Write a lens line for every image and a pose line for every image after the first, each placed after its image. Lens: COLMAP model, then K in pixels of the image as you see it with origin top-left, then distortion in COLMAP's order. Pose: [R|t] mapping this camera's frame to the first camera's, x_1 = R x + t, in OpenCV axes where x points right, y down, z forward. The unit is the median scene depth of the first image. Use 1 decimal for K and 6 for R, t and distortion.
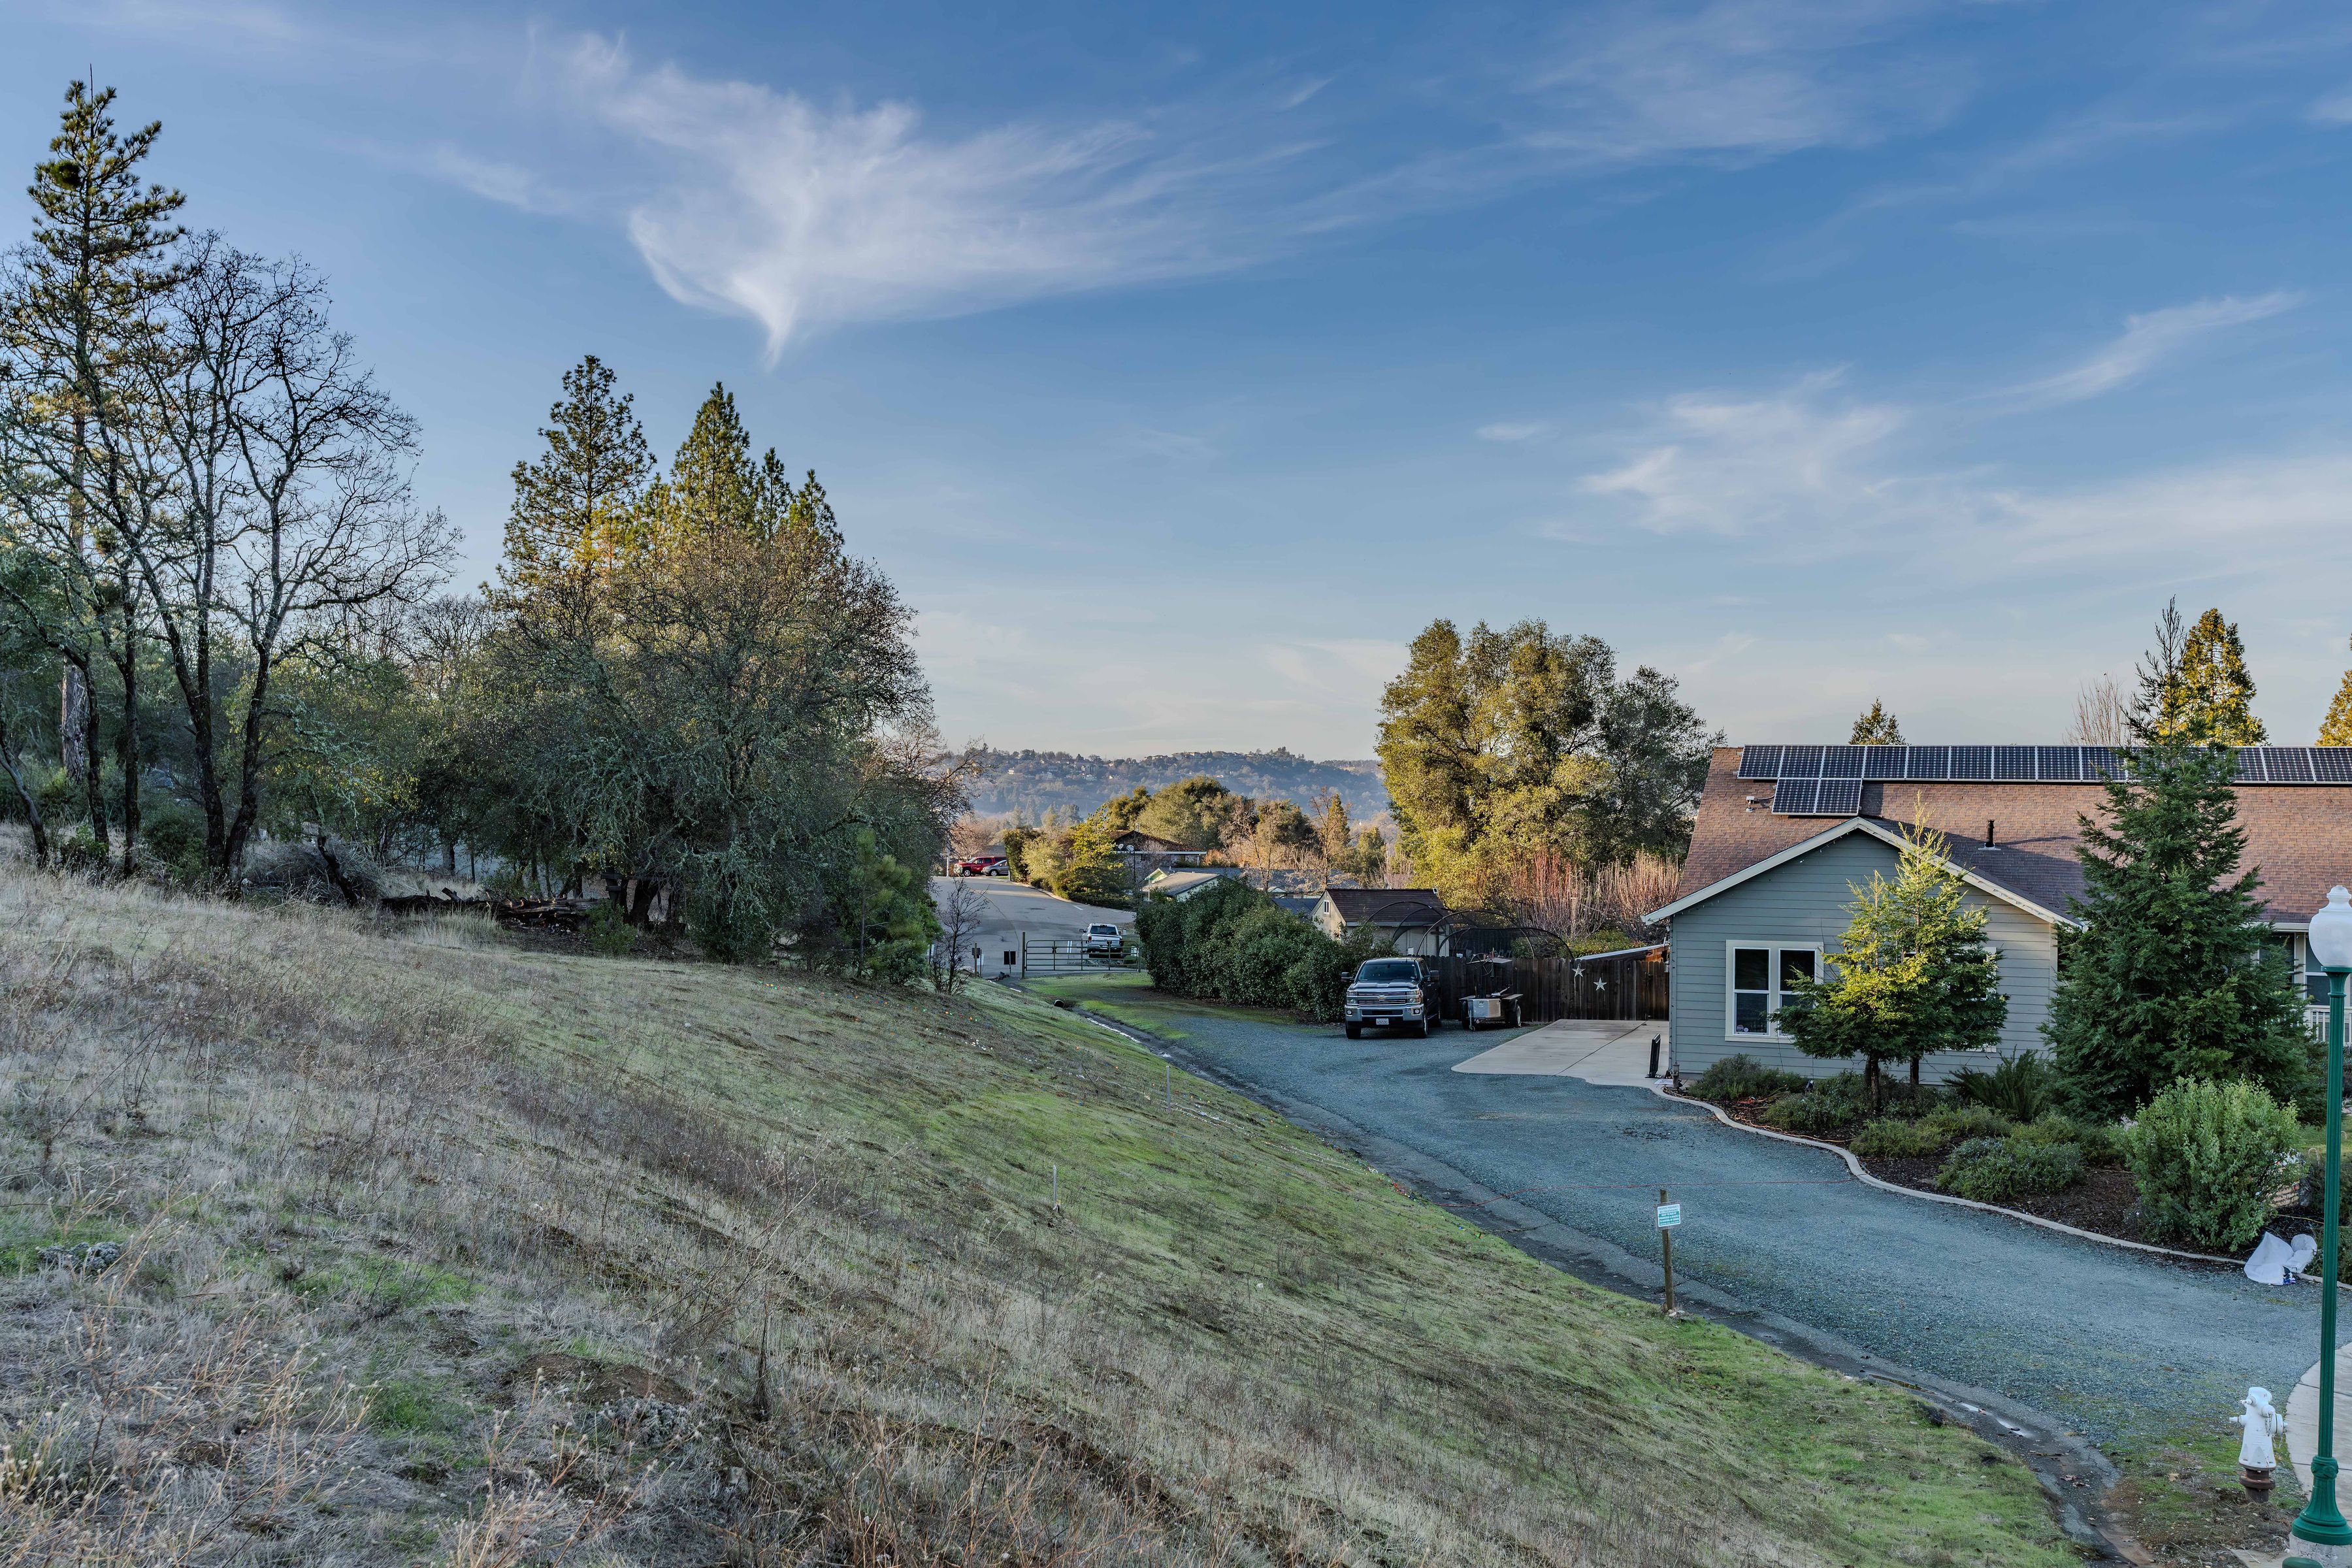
lens RADIAL K [[2335.0, 0, 1131.2], [0, 2335.0, 816.4], [0, 0, 1]] dist [0.008372, 0.000000]
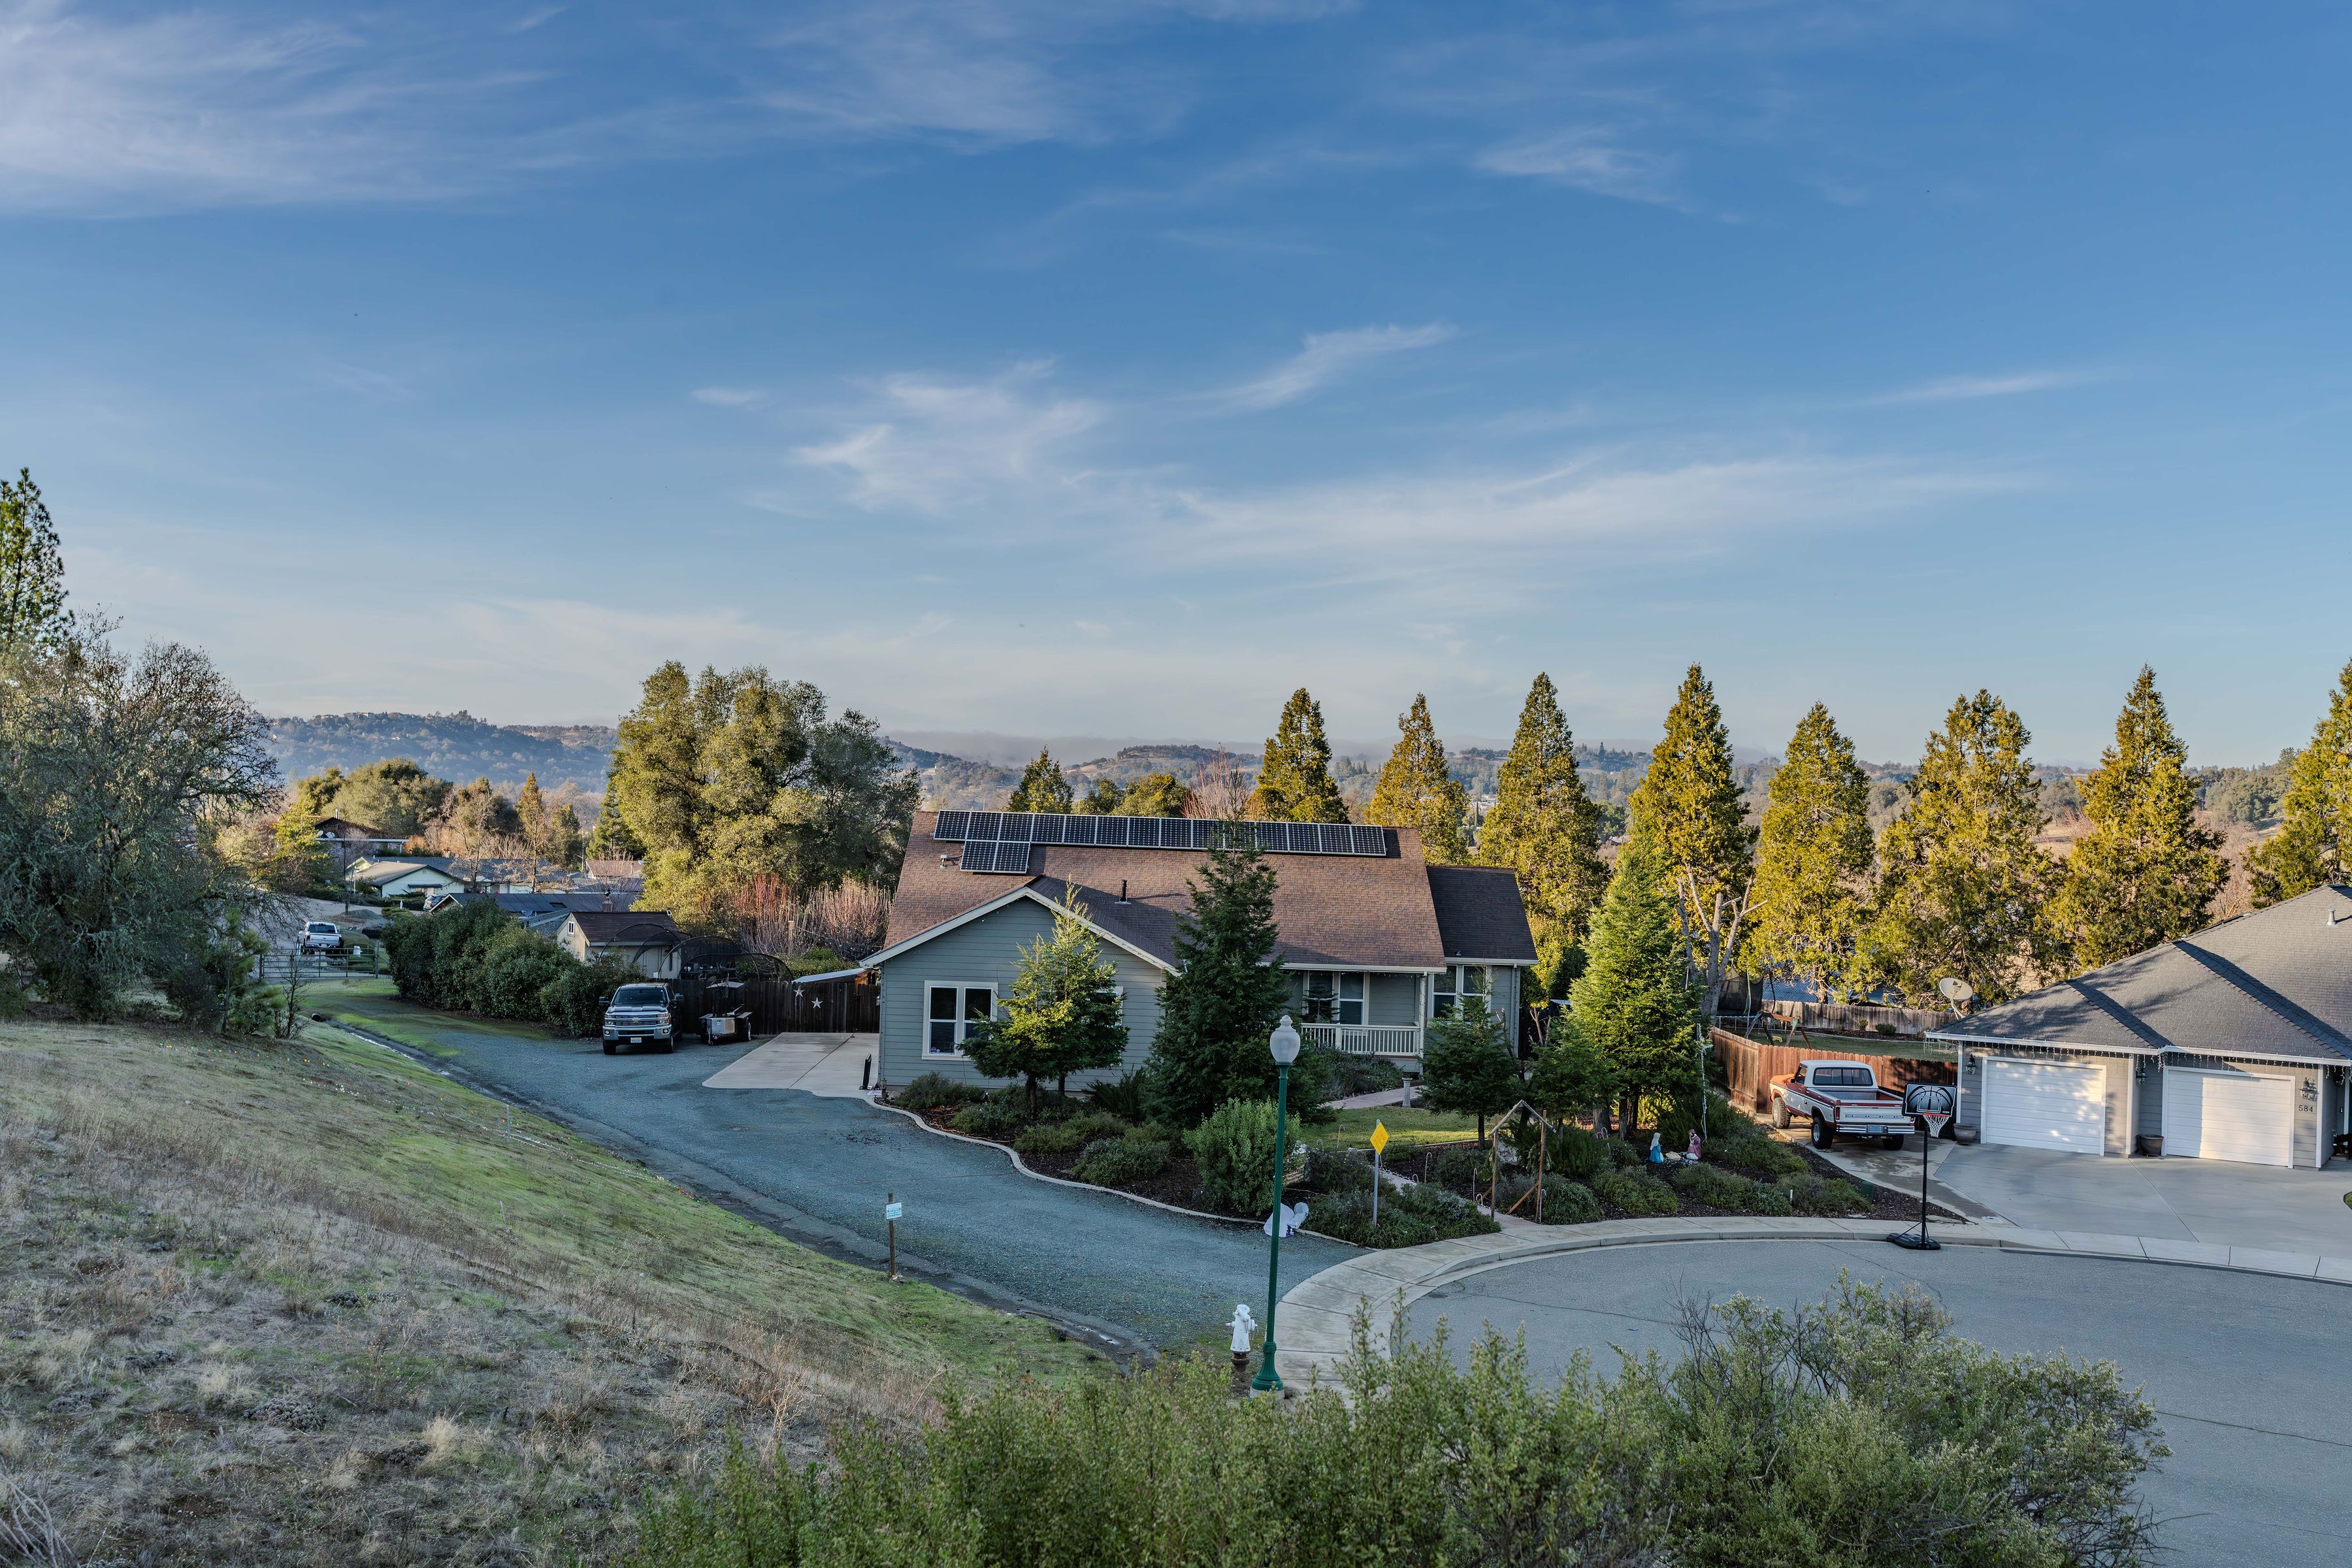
lens RADIAL K [[2335.0, 0, 1140.7], [0, 2335.0, 767.7], [0, 0, 1]] dist [0.008372, 0.000000]
pose [[0.941478, 0.024125, 0.336210, -0.067075], [-0.021537, 0.999703, -0.011426, -0.052612], [-0.336386, 0.003516, 0.941718, -0.244525]]
